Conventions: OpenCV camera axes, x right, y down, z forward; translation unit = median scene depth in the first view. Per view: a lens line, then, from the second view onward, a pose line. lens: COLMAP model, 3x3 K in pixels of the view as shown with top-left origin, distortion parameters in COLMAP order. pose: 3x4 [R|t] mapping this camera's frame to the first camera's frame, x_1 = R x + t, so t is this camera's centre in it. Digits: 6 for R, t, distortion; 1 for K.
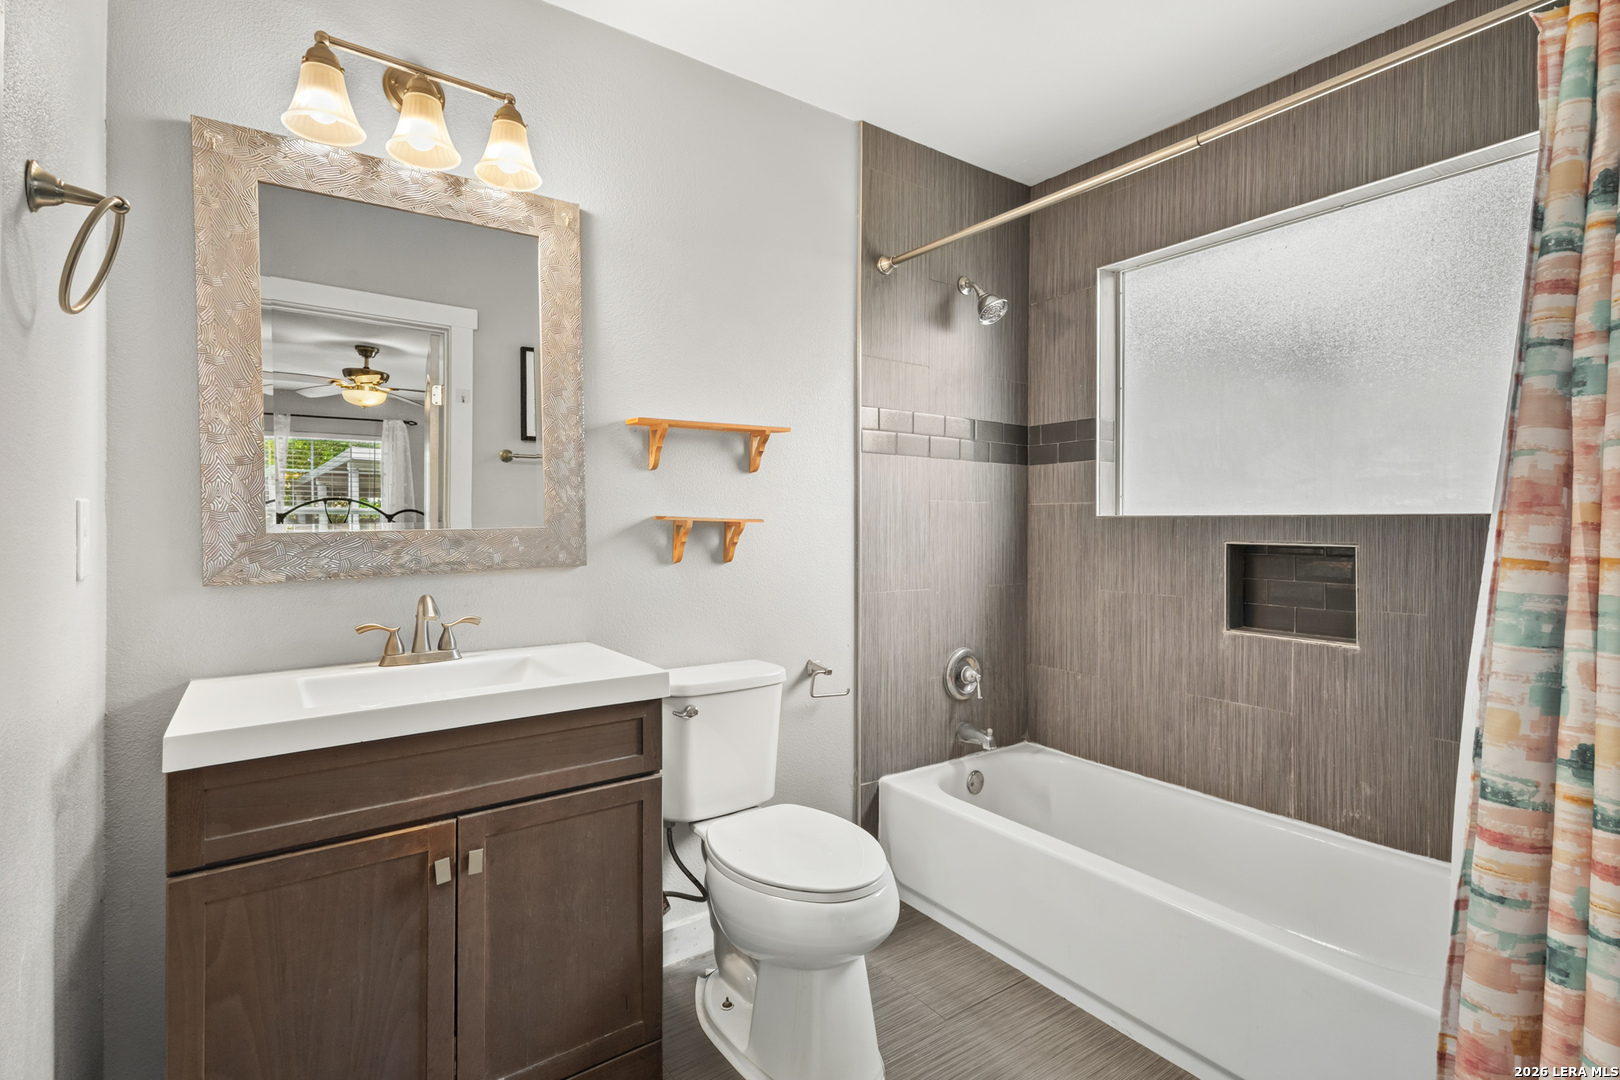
lens RADIAL K [[765.1, 0, 805.2], [0, 765.1, 540.9], [0, 0, 1]] dist [0.013433, -0.001760]
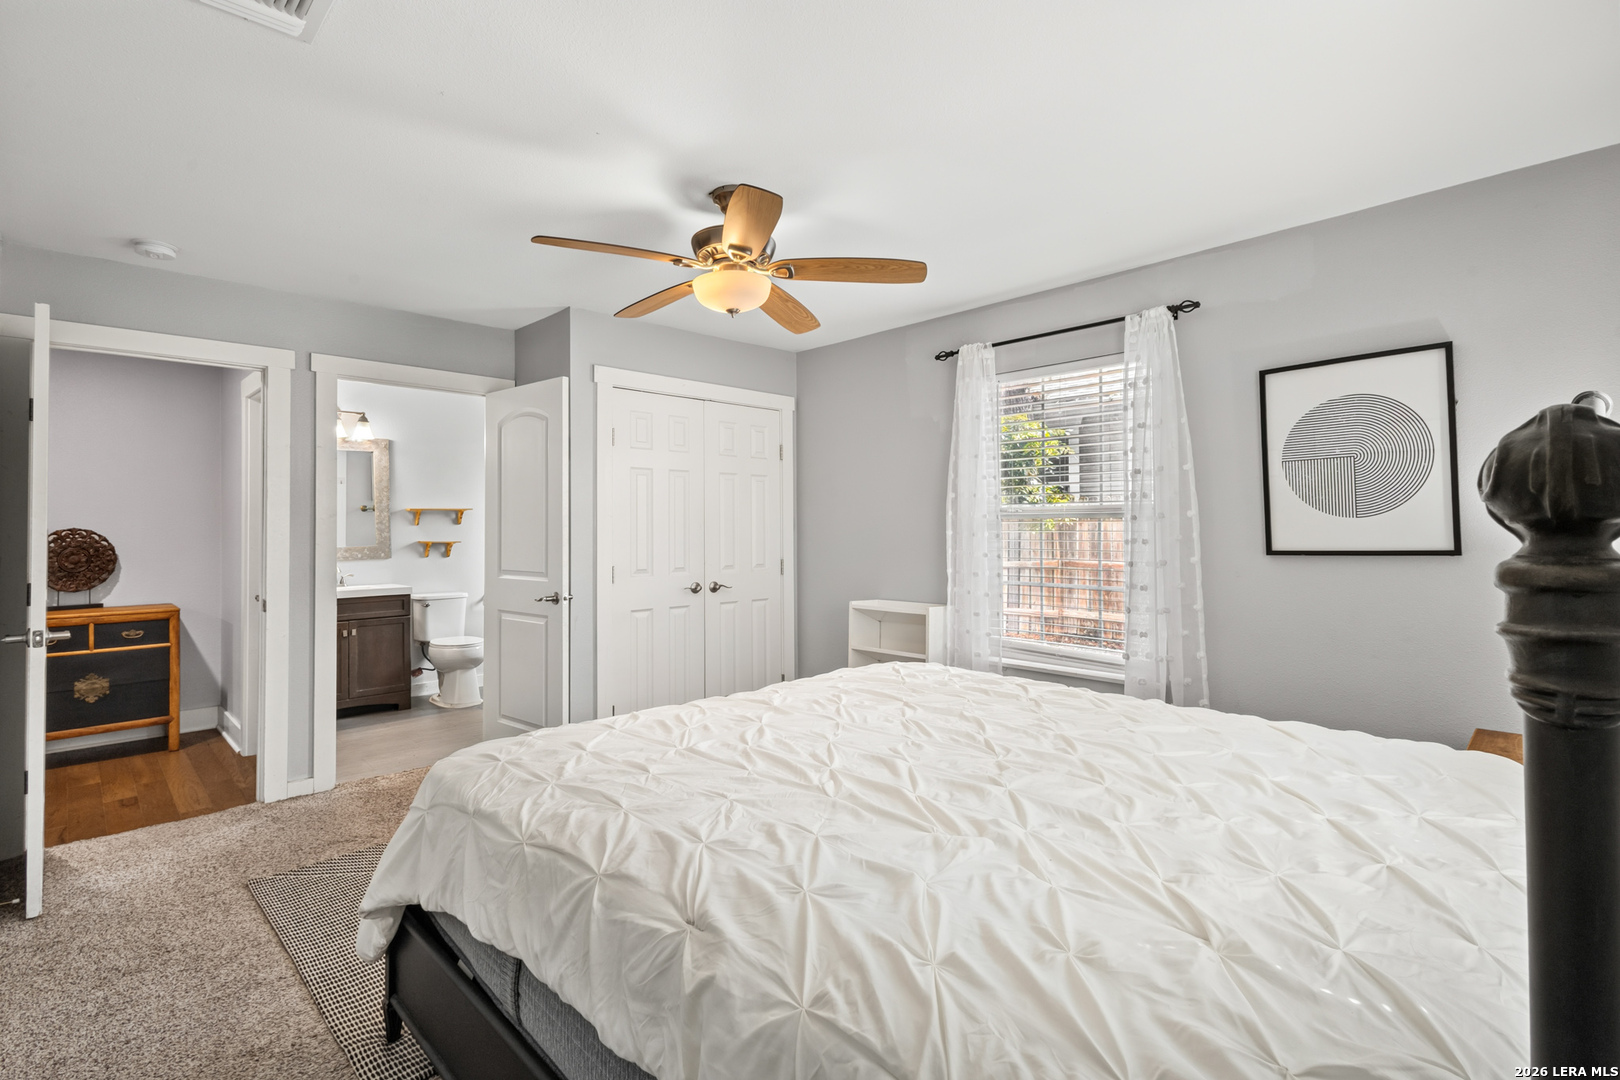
lens RADIAL K [[765.1, 0, 817.1], [0, 765.1, 541.1], [0, 0, 1]] dist [0.013433, -0.001760]
pose [[0.988272, -0.001940, 0.152688, 0.881005], [0.000836, 0.999973, 0.007298, -0.054100], [-0.152698, -0.007084, 0.988247, -2.175198]]
